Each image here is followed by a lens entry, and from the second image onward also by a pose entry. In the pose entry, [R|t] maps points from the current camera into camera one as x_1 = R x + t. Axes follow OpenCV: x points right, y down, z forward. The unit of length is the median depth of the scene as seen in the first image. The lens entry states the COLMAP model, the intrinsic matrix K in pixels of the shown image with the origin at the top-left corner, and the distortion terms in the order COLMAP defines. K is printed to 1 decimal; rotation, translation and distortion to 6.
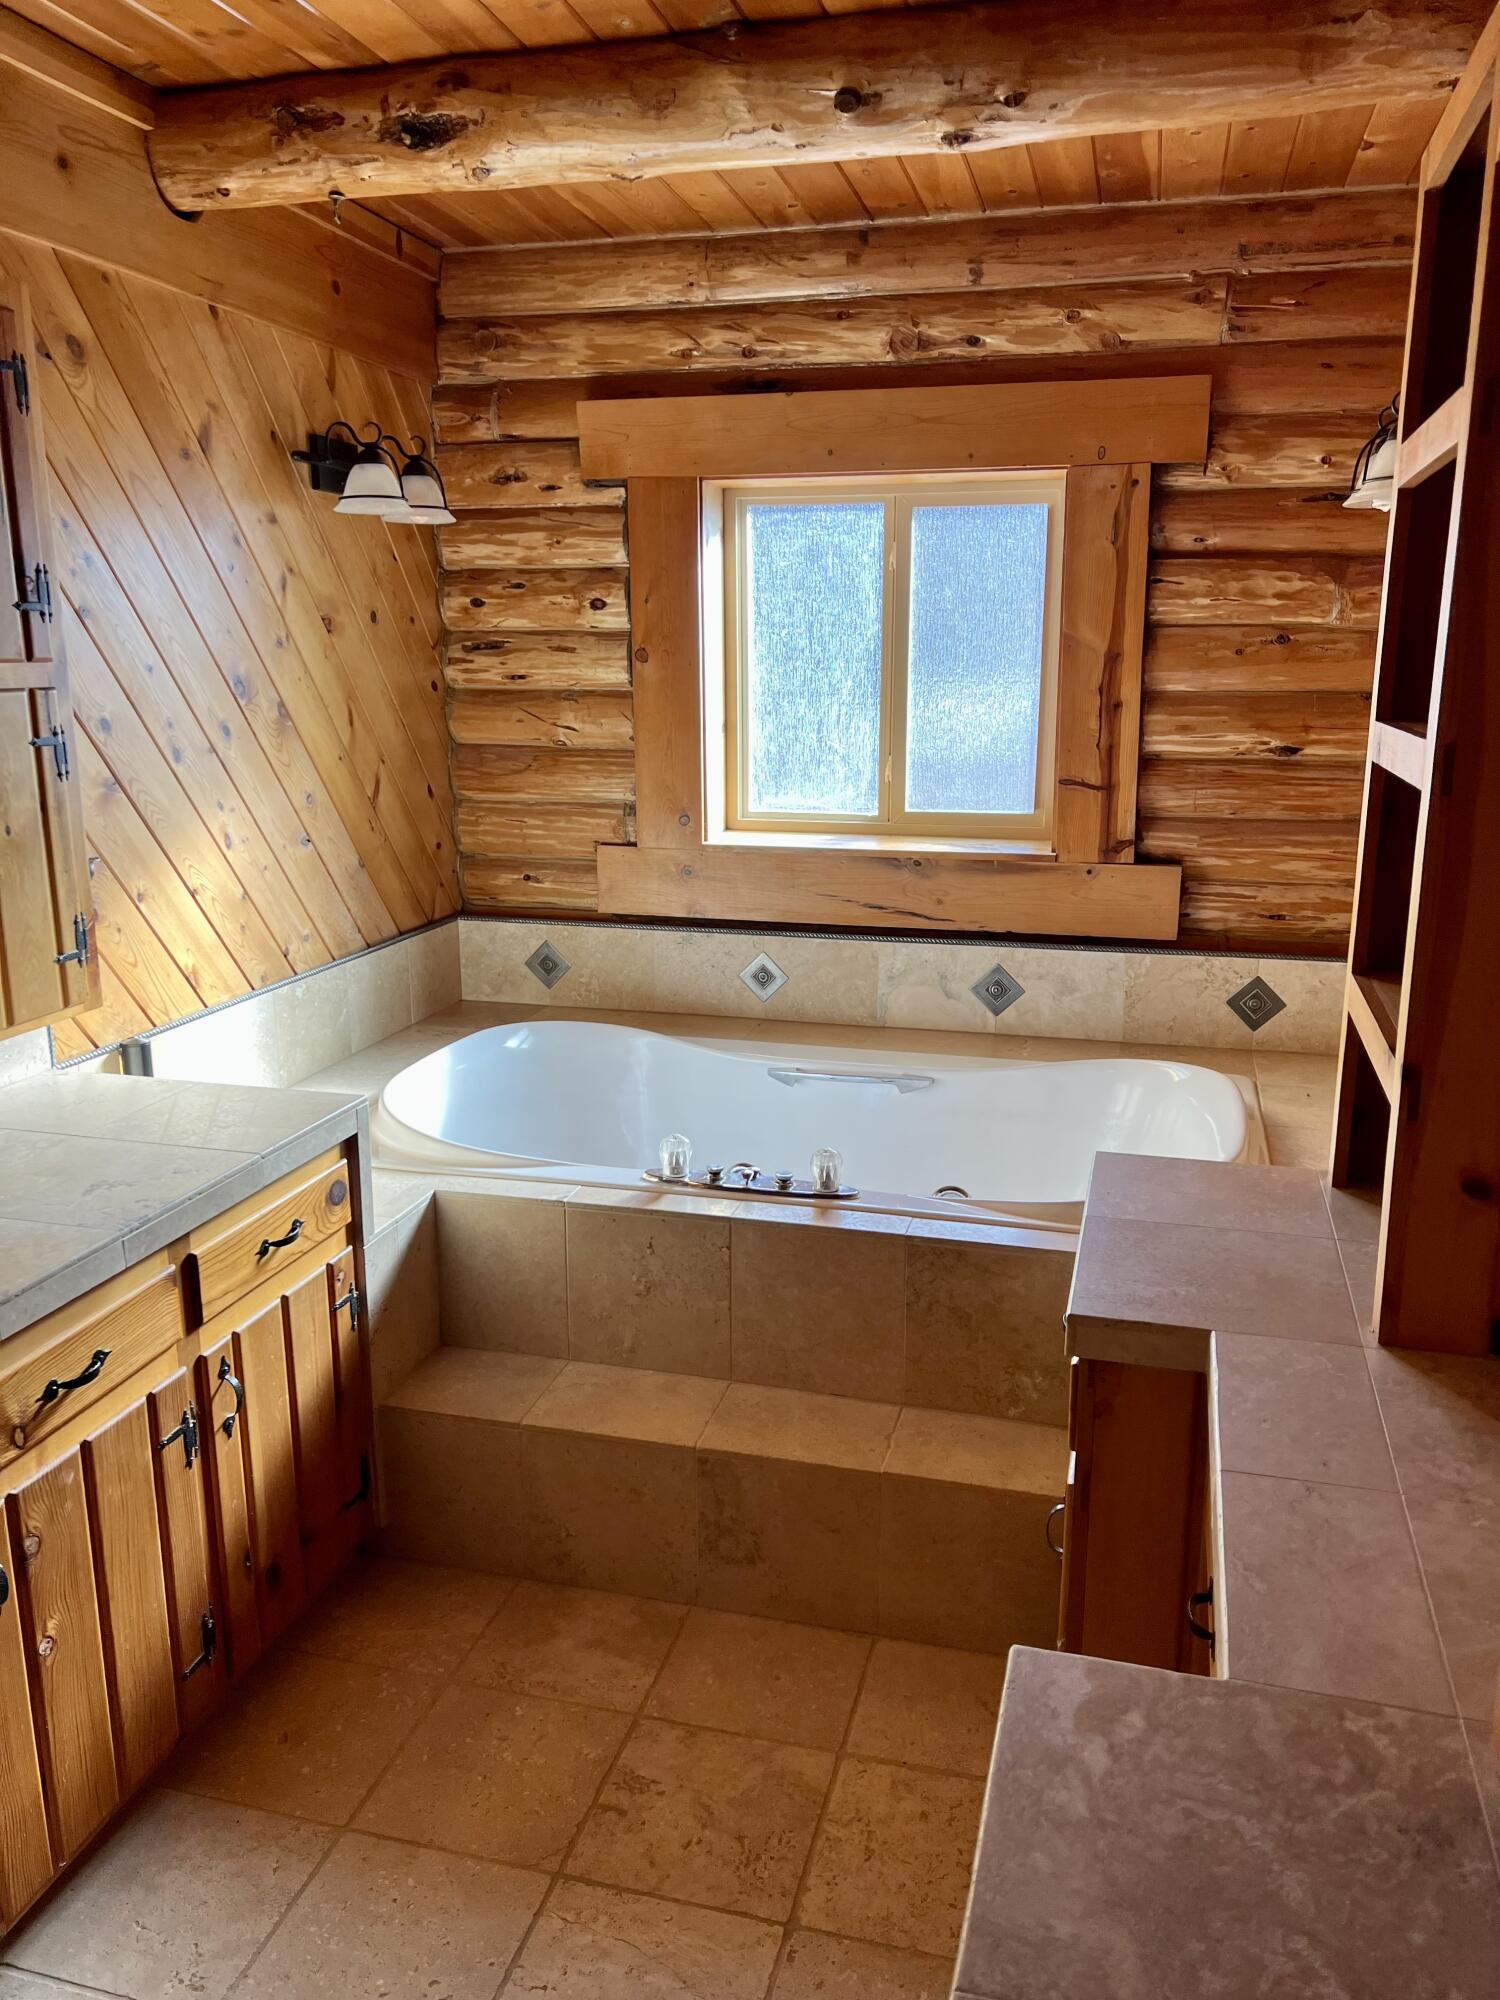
lens RADIAL K [[1508.9, 0, 749.9], [0, 1508.9, 1015.6], [0, 0, 1]] dist [0.047405, -0.055389]
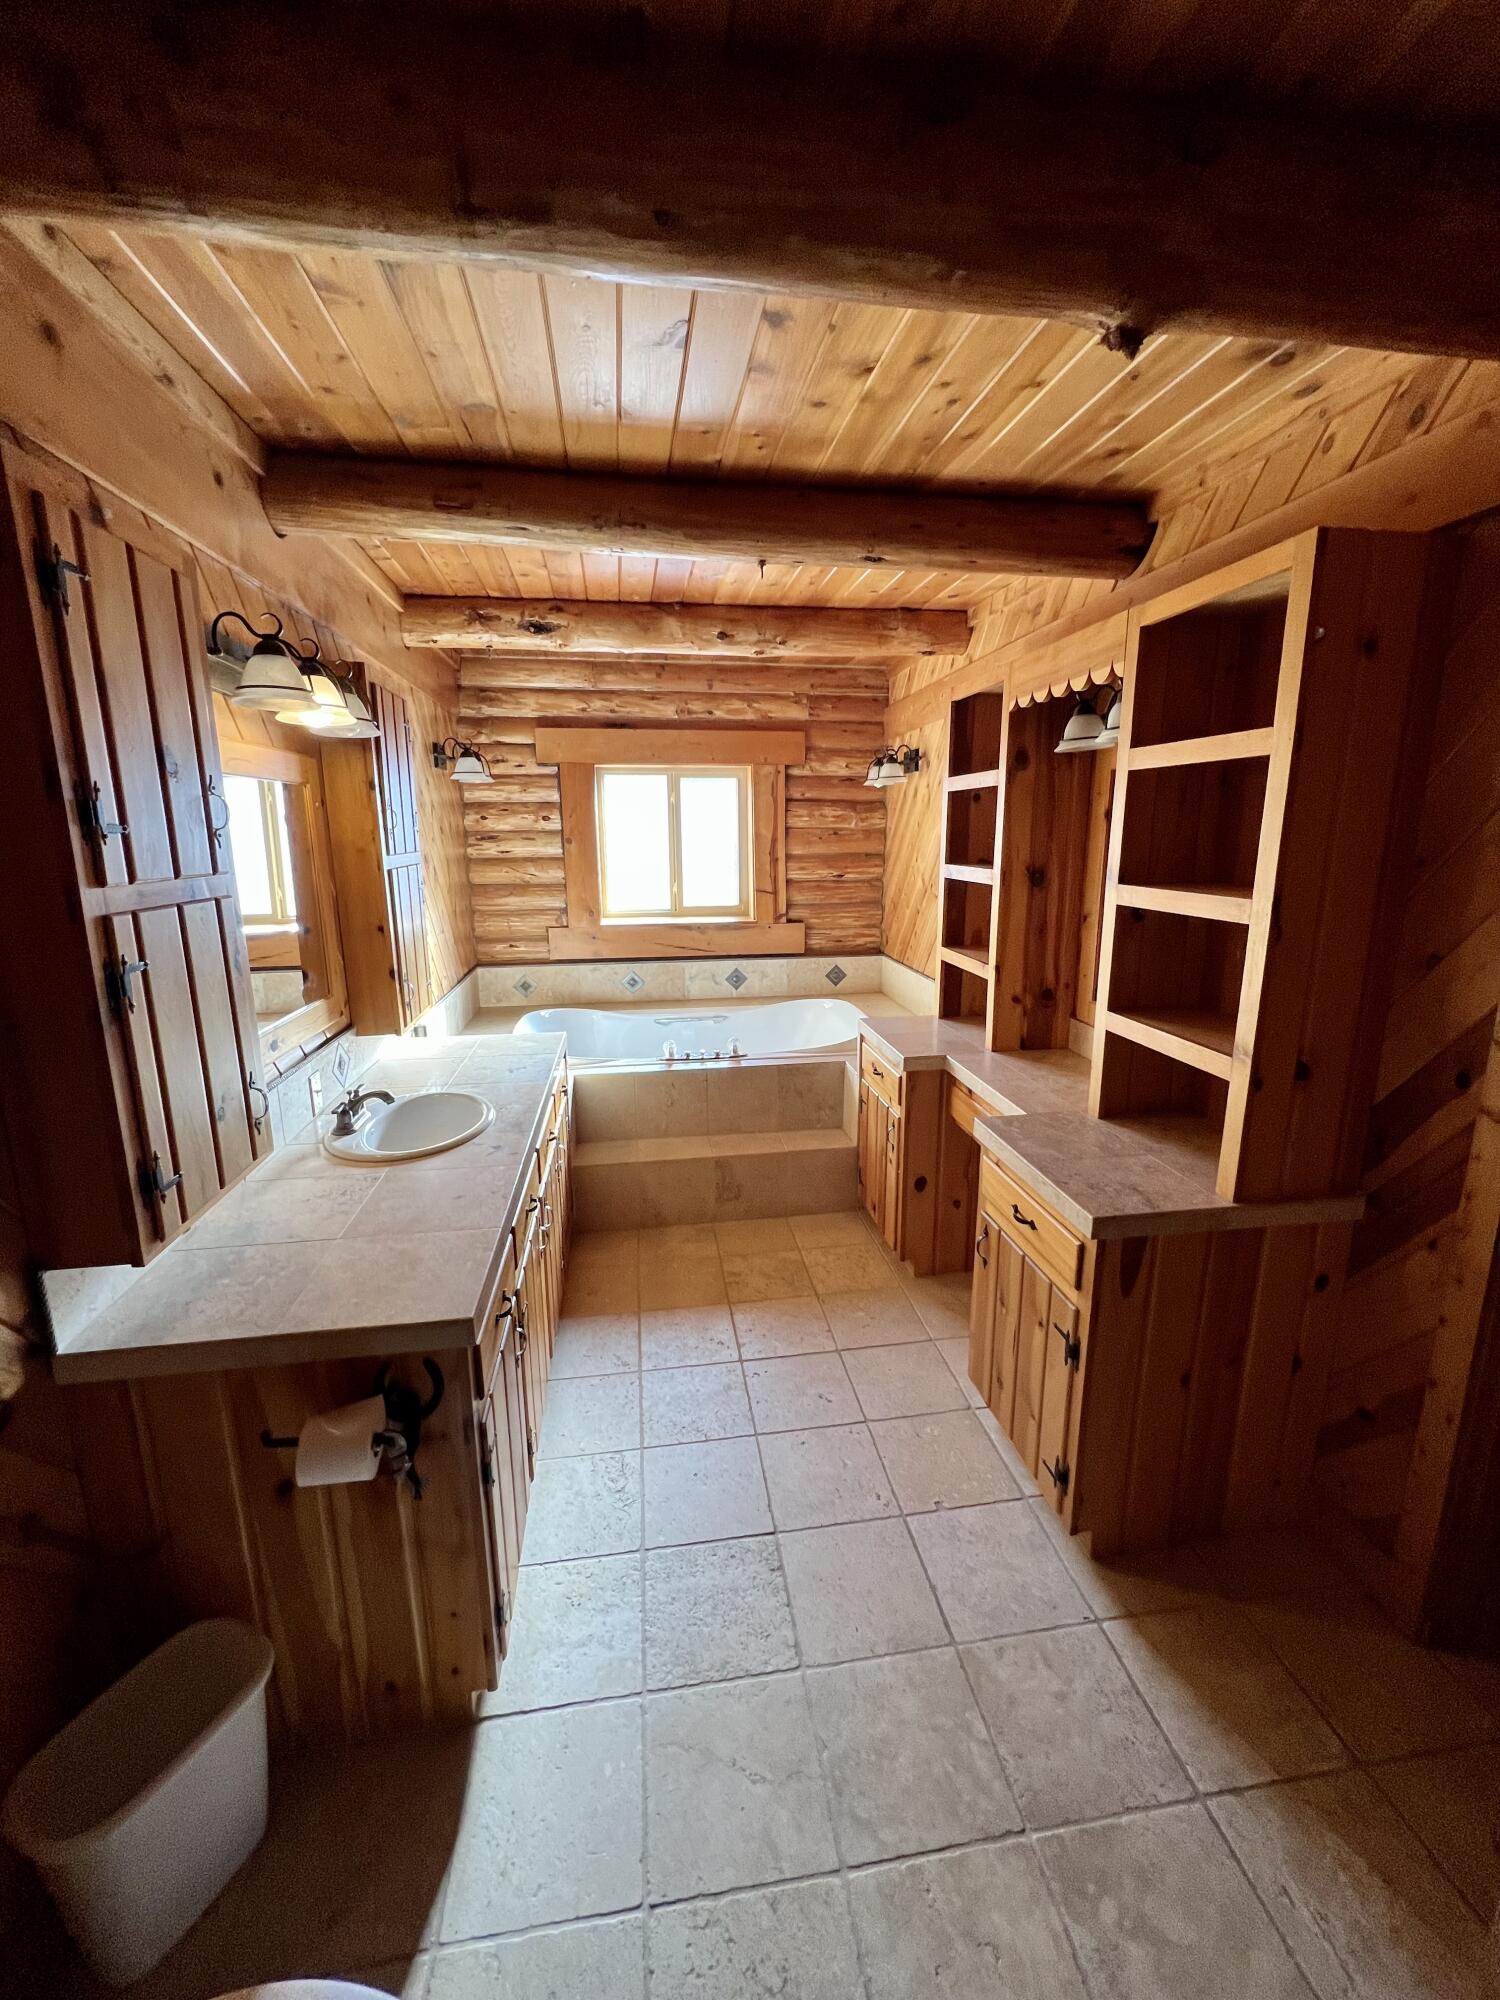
lens RADIAL K [[801.2, 0, 754.4], [0, 801.2, 993.5], [0, 0, 1]] dist [-0.002342, 0.000228]
pose [[0.917125, -0.085521, 0.389317, -0.321367], [0.098774, 0.995010, -0.014112, 0.028044], [-0.386168, 0.051397, 0.920996, -0.181115]]
